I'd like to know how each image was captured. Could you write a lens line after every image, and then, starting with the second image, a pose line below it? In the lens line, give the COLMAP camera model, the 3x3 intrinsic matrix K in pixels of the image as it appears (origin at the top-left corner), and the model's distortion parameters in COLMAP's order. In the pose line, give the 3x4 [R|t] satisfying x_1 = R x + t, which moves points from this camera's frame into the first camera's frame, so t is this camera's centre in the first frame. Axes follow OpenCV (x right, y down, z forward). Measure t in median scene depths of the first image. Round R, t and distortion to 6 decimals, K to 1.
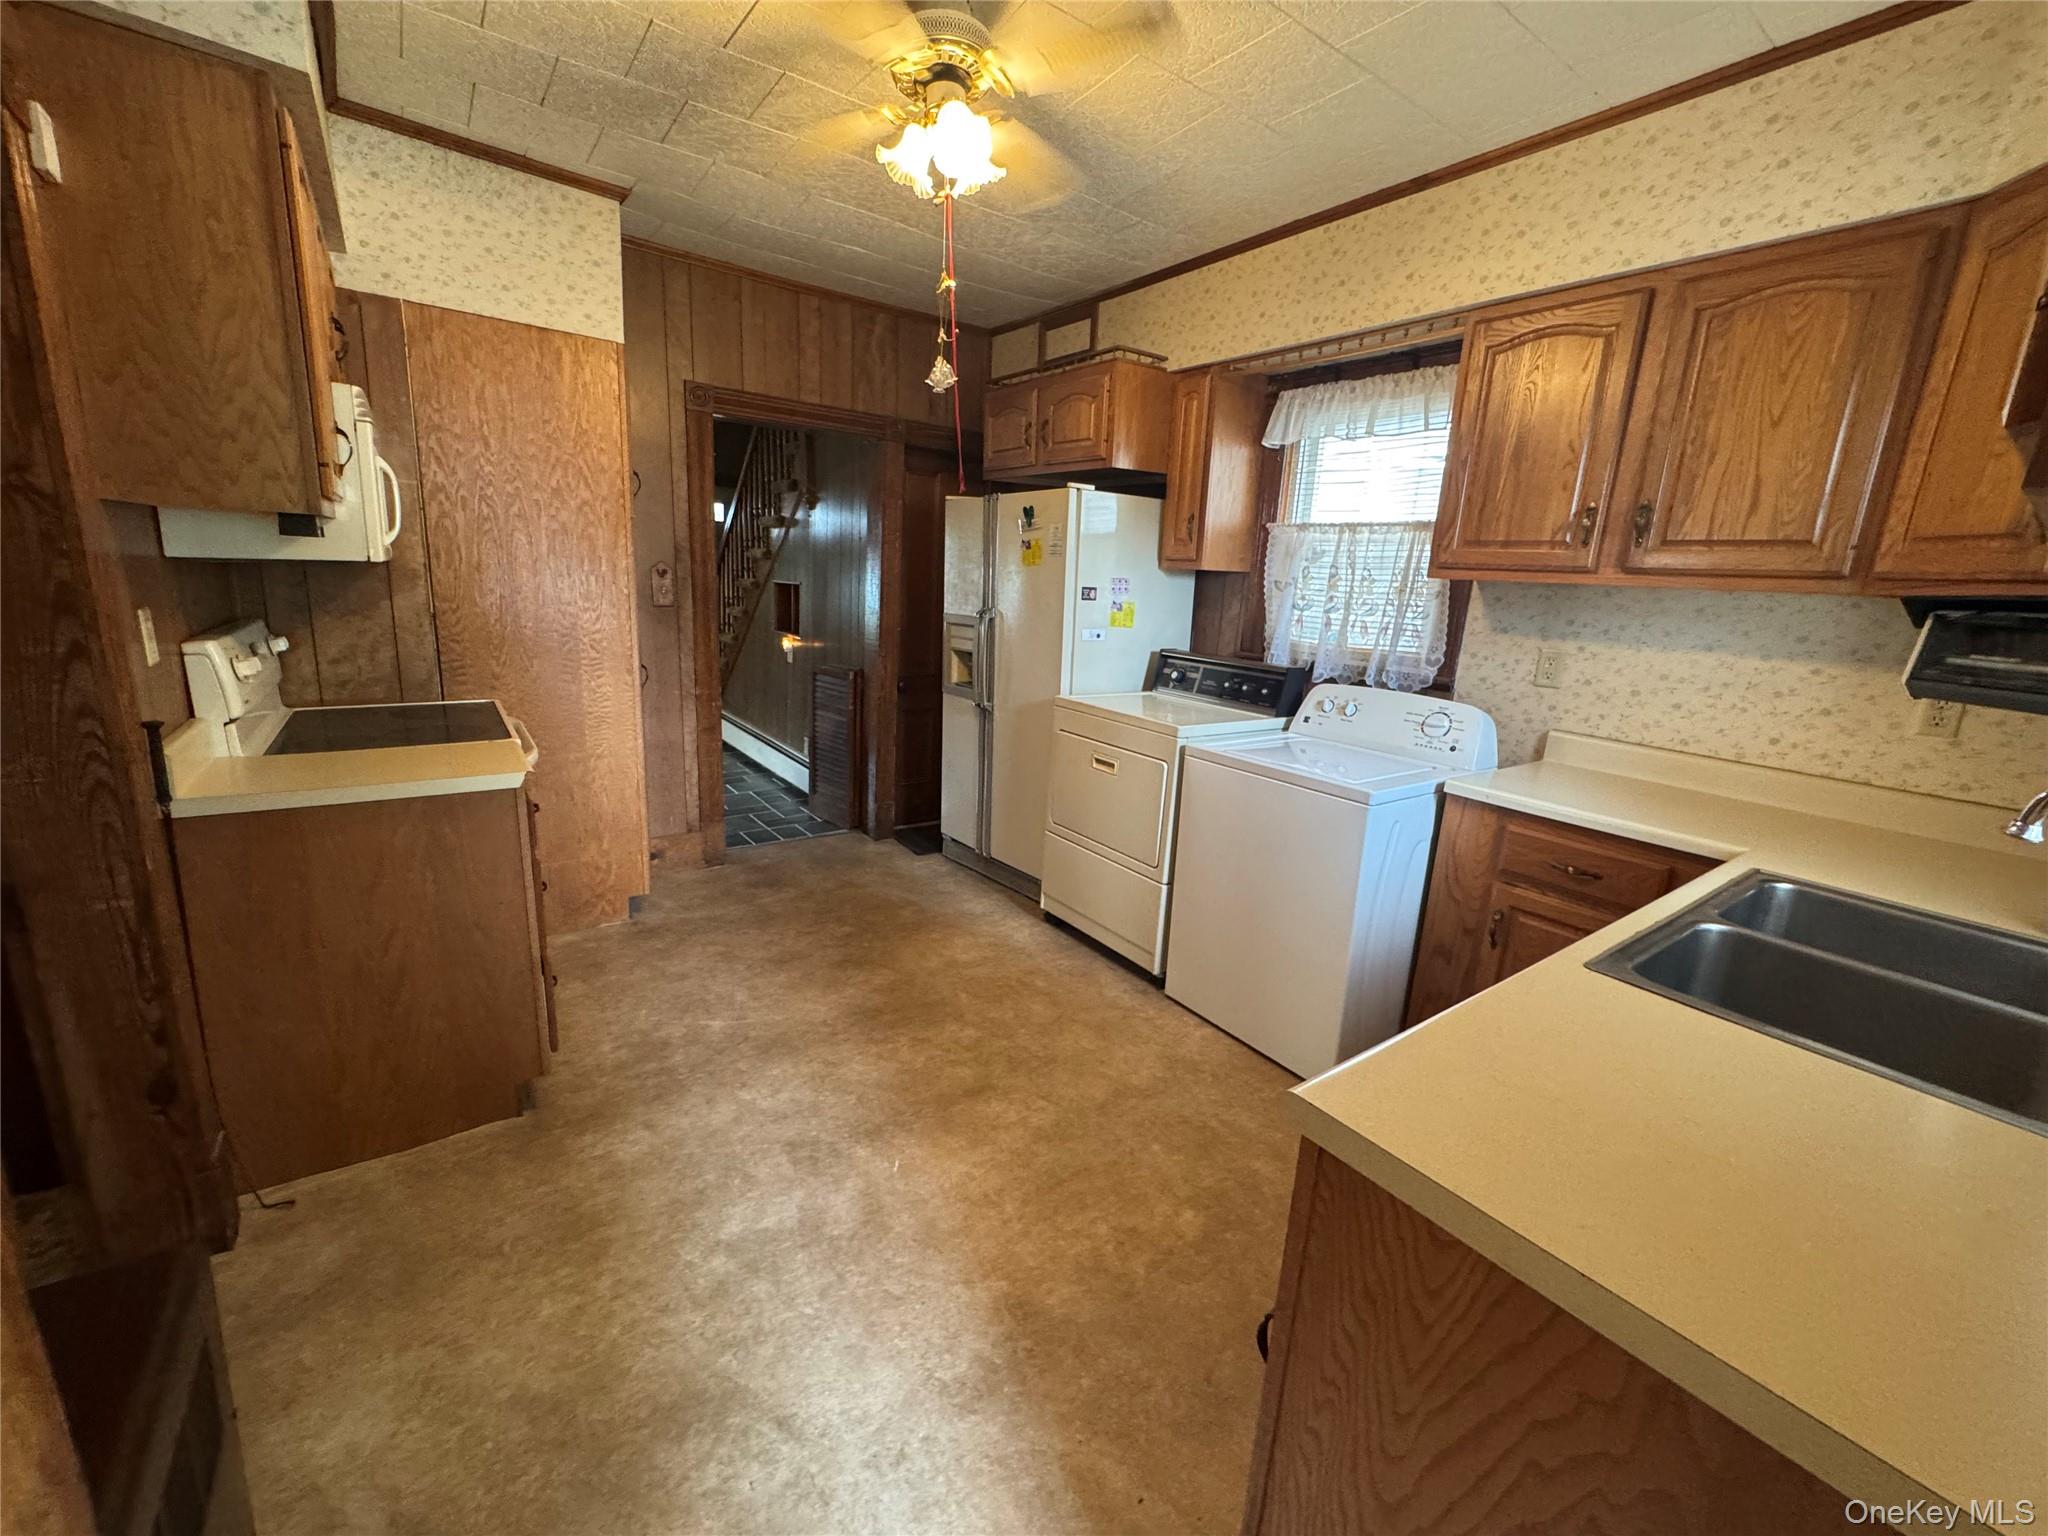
lens RADIAL K [[819.8, 0, 1024.0], [0, 819.8, 768.0], [0, 0, 1]] dist [-0.002139, 0.000281]
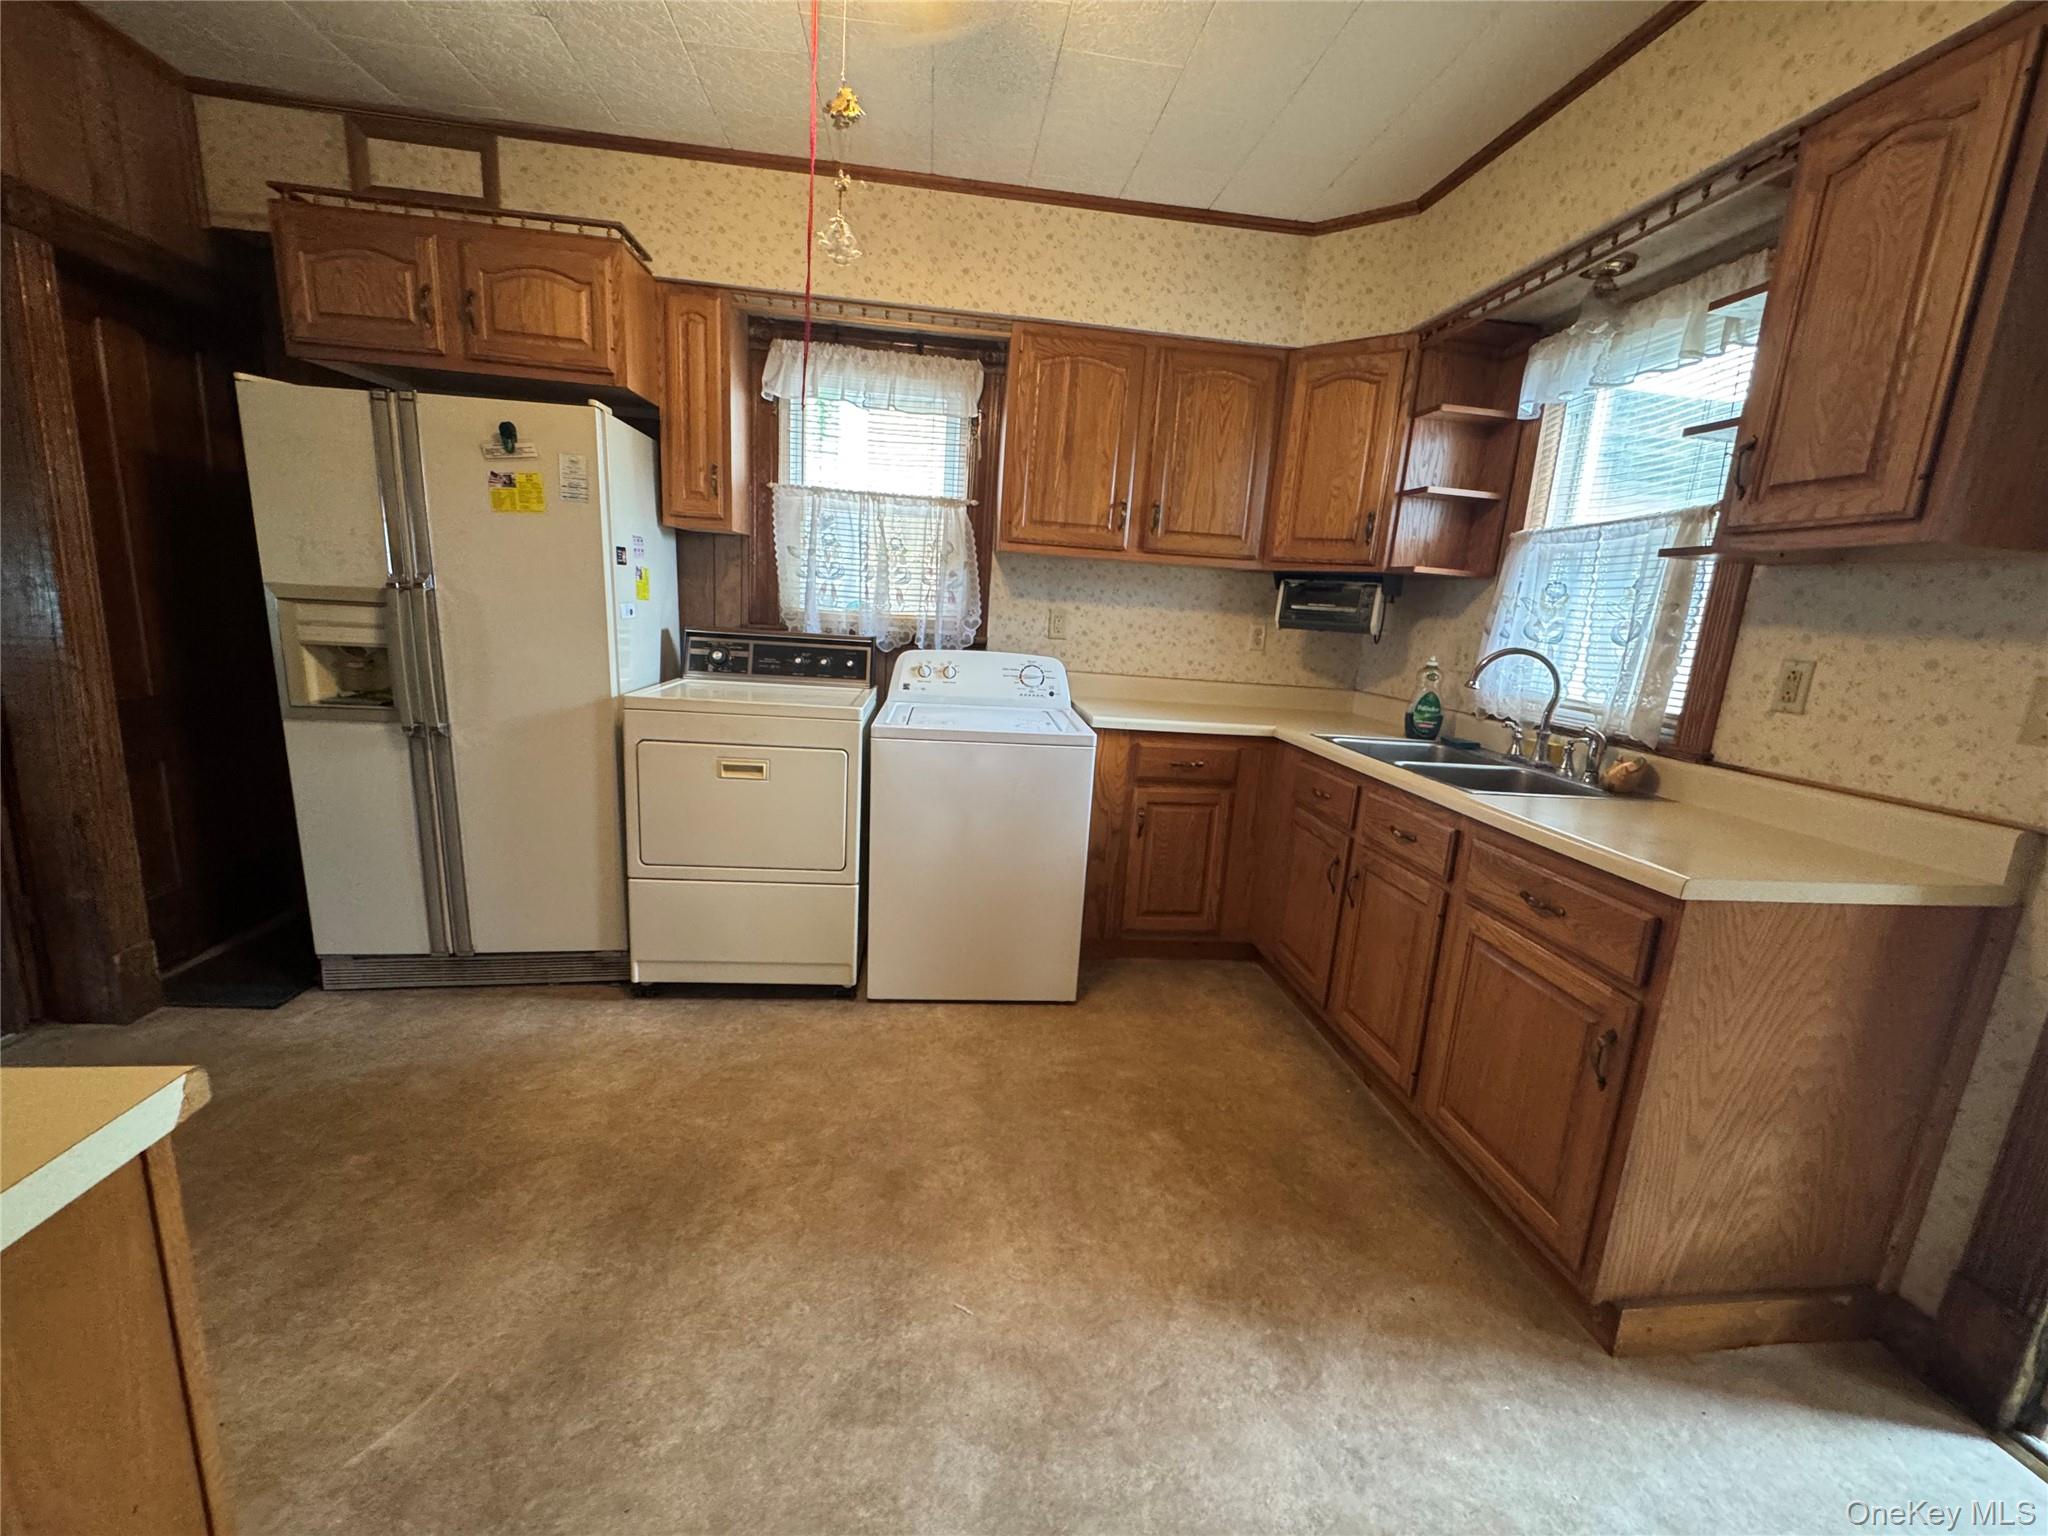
lens RADIAL K [[820.3, 0, 1024.0], [0, 820.3, 768.0], [0, 0, 1]] dist [-0.003039, -0.000122]
pose [[0.494616, -0.194957, 0.846963, -0.476496], [0.162265, 0.978096, 0.130381, -0.070834], [-0.853829, 0.072944, 0.515417, 0.364772]]
